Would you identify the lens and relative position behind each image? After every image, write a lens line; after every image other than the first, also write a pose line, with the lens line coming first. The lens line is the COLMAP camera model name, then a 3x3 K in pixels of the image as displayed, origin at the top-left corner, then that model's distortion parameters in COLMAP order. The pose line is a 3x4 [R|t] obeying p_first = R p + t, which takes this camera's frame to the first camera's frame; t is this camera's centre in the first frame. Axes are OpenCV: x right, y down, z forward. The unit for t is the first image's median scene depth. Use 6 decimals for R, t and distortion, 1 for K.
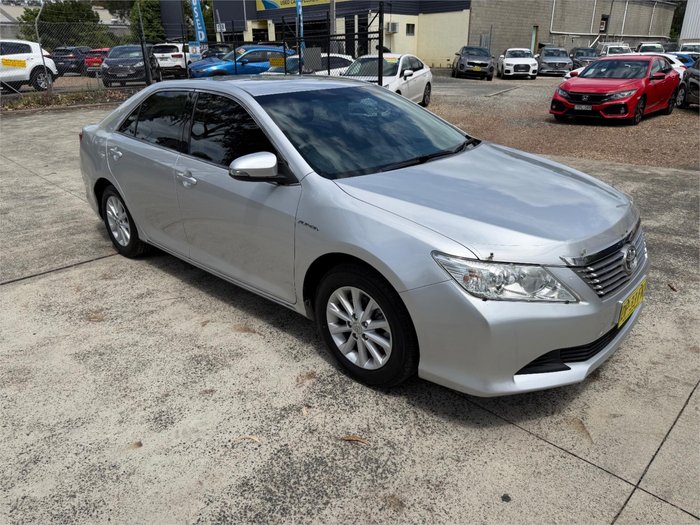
lens RADIAL K [[497.4, 0, 343.3], [0, 497.4, 257.5], [0, 0, 1]] dist [0.018973, -0.030537]
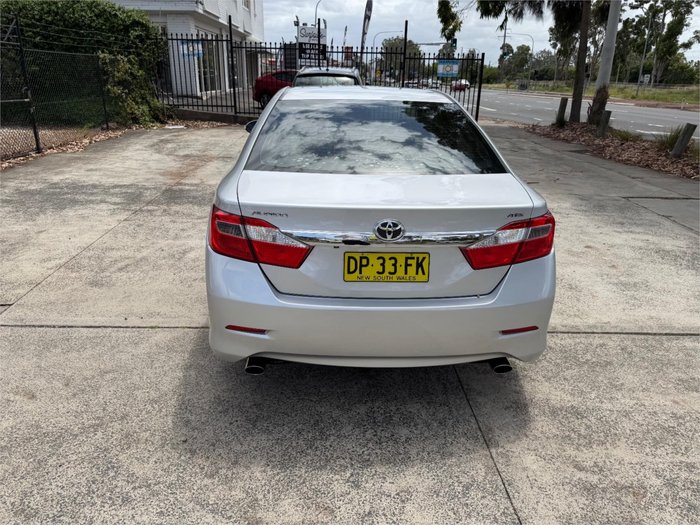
lens RADIAL K [[497.4, 0, 344.9], [0, 497.4, 265.3], [0, 0, 1]] dist [0.018973, -0.030537]
pose [[-0.719955, -0.243393, 0.649942, -0.813499], [0.254748, 0.778440, 0.573703, -0.618952], [-0.645576, 0.578612, -0.498438, 1.606910]]
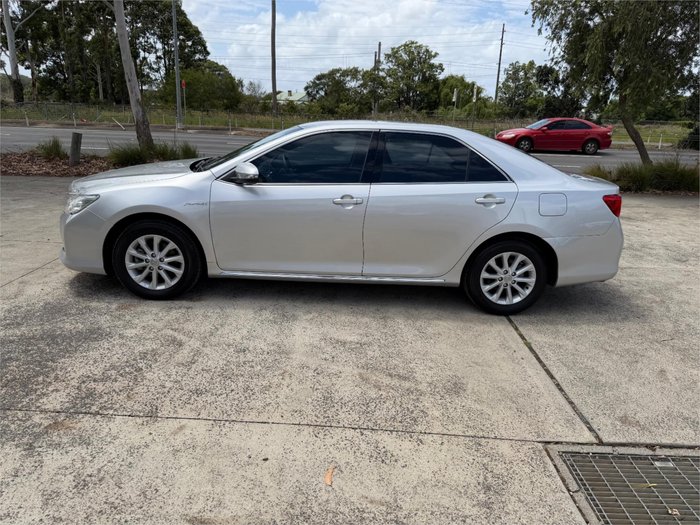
lens RADIAL K [[497.4, 0, 346.8], [0, 497.4, 257.6], [0, 0, 1]] dist [0.018973, -0.030537]
pose [[-0.697071, 0.191031, -0.691085, 0.720366], [-0.298321, 0.799193, 0.521819, -0.648975], [0.651994, 0.569910, -0.500106, 1.609544]]
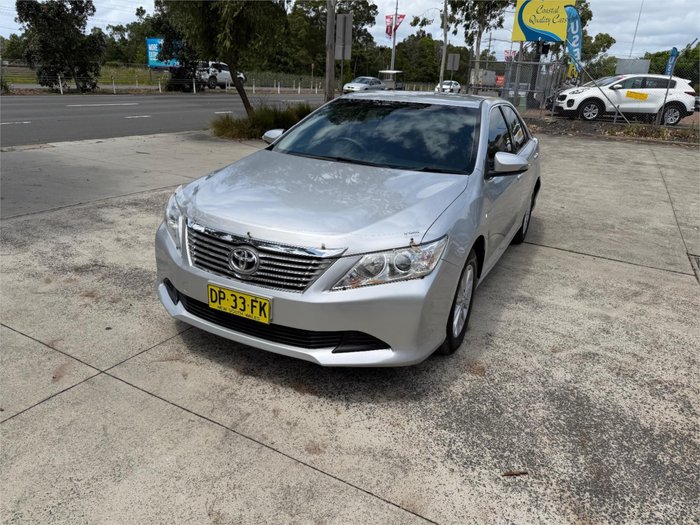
lens RADIAL K [[497.4, 0, 345.8], [0, 497.4, 258.9], [0, 0, 1]] dist [0.018973, -0.030537]
pose [[0.290373, 0.355801, -0.888307, 0.891818], [-0.415495, 0.883110, 0.217900, -0.178488], [0.862002, 0.305815, 0.404265, 0.444463]]
